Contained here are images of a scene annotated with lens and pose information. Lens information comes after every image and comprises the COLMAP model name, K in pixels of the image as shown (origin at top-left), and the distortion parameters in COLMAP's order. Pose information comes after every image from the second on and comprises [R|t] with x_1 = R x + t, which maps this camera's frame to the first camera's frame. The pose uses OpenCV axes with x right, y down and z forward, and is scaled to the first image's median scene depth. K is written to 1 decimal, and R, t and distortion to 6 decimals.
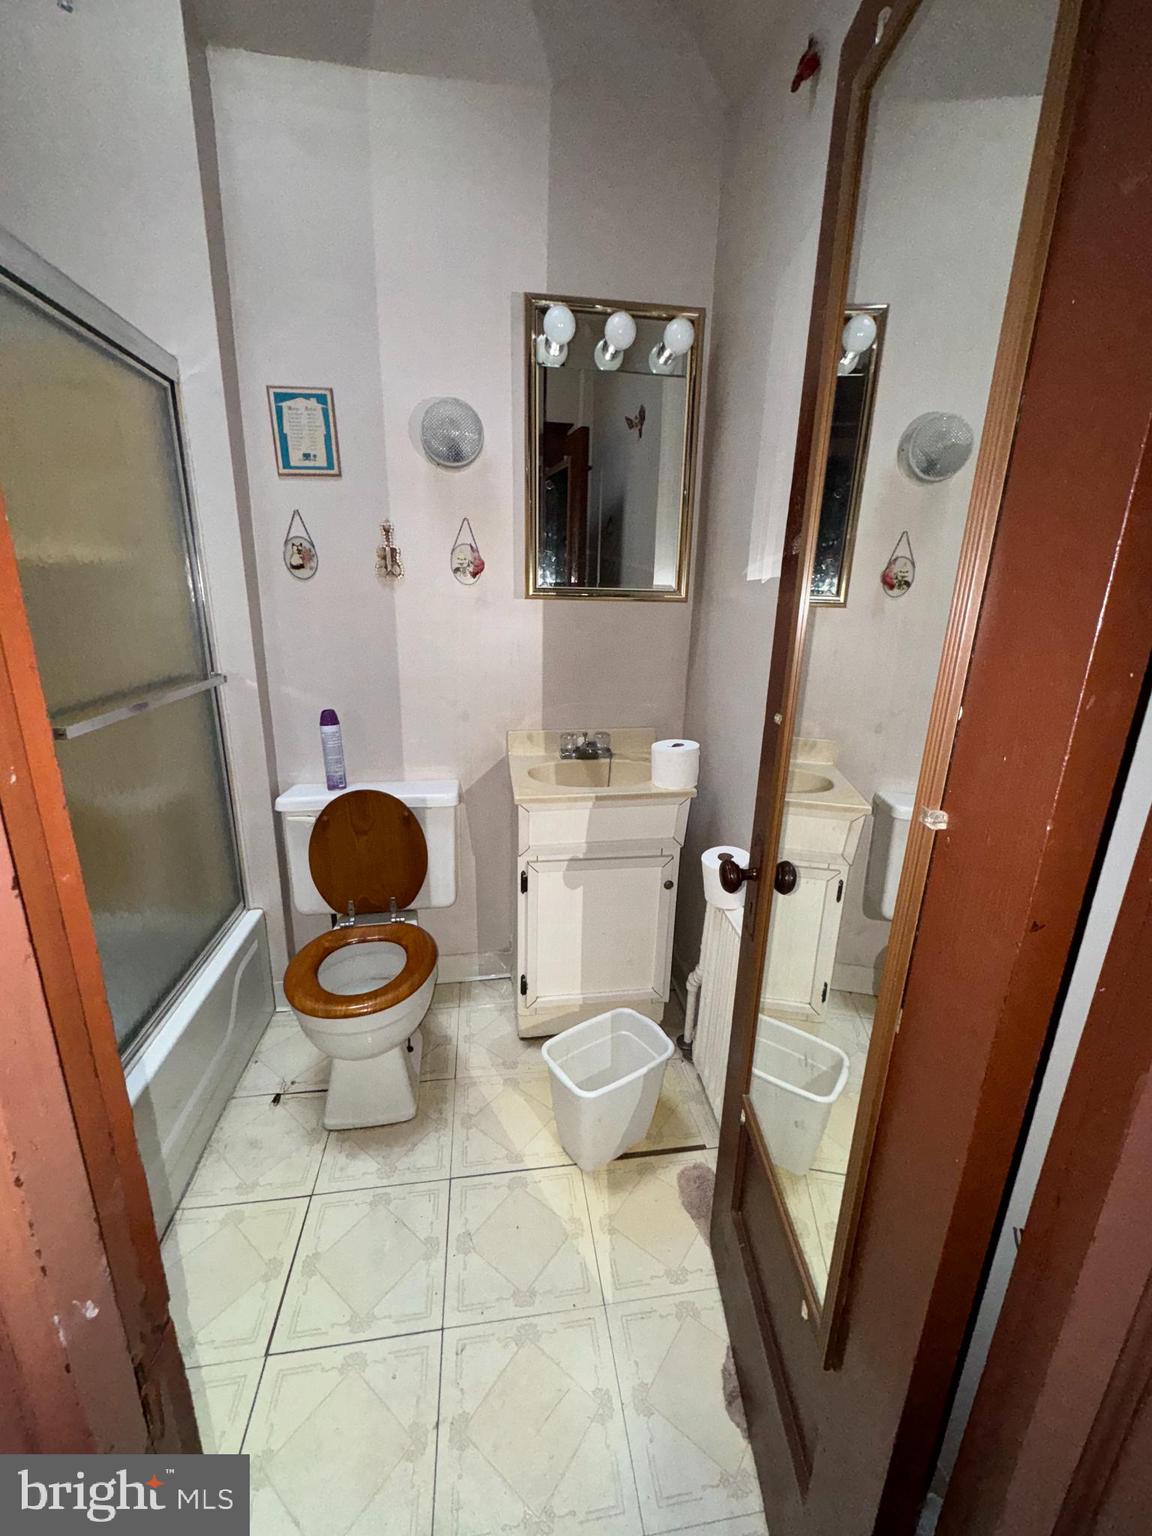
lens RADIAL K [[614.7, 0, 577.3], [0, 614.7, 770.2], [0, 0, 1]] dist [-0.003664, 0.000252]
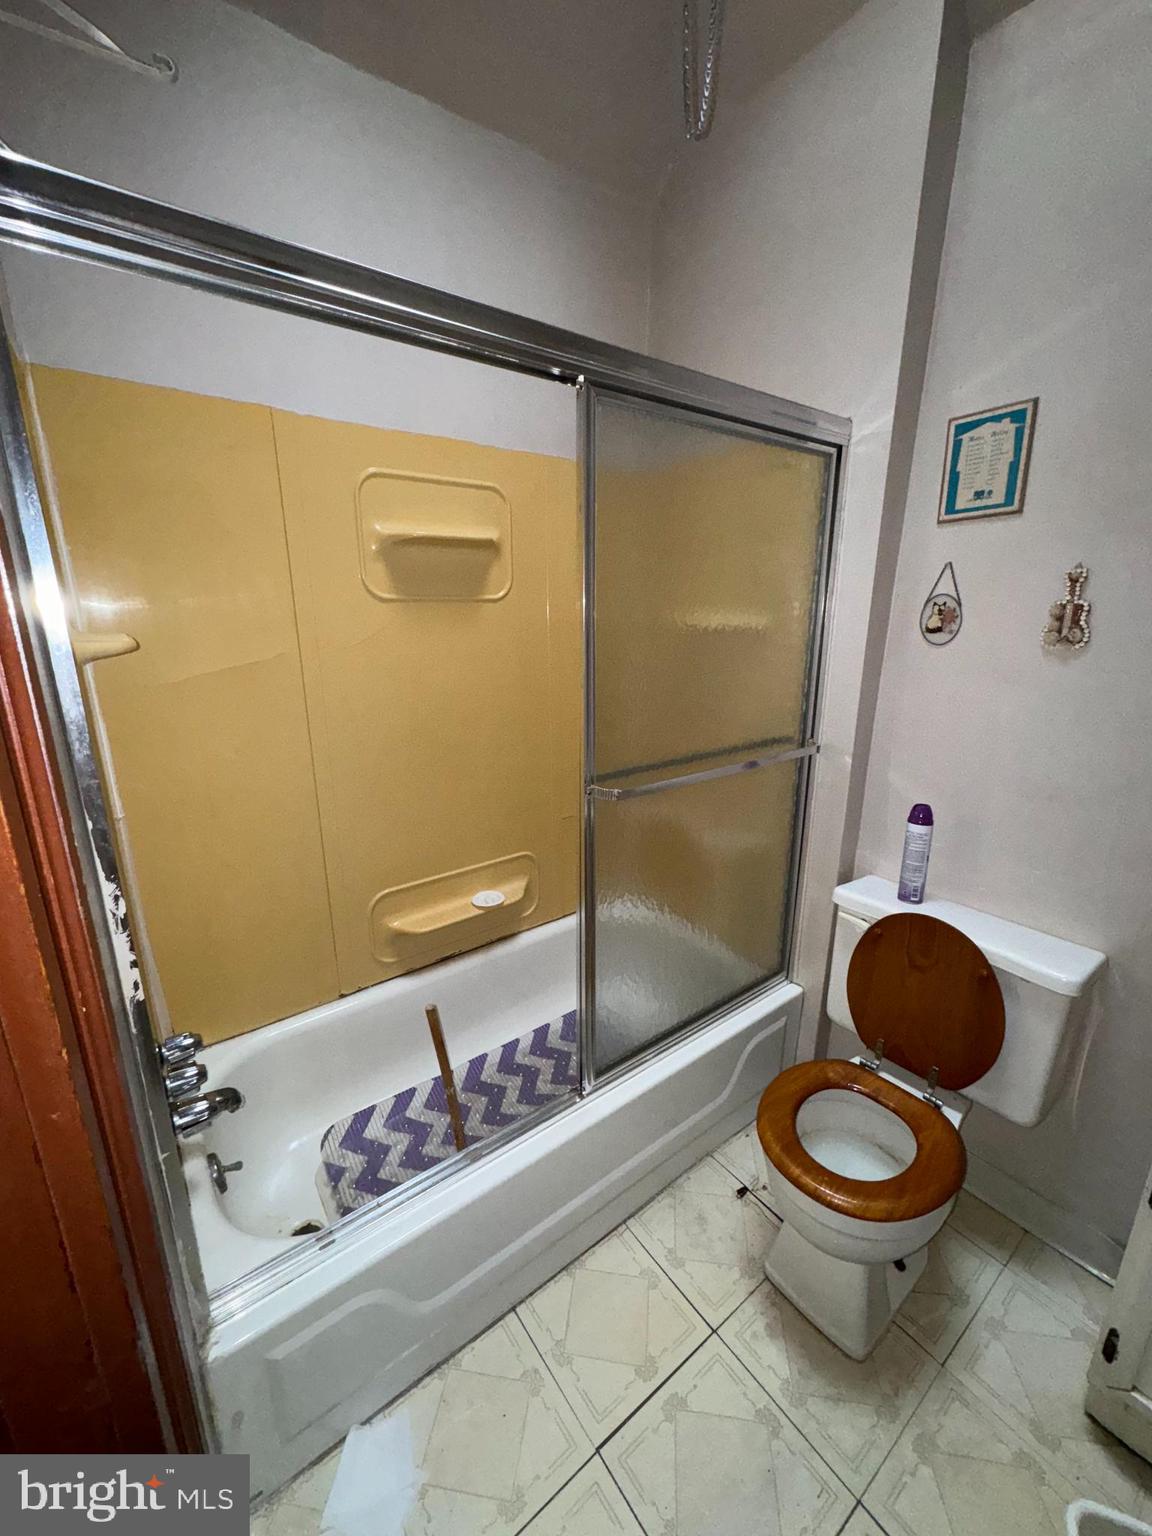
lens RADIAL K [[614.7, 0, 566.2], [0, 614.7, 766.0], [0, 0, 1]] dist [-0.003664, 0.000252]
pose [[0.468124, 0.201175, -0.860458, 0.062122], [-0.225427, 0.968710, 0.103843, -0.131787], [0.854425, 0.145359, 0.498827, 0.196394]]
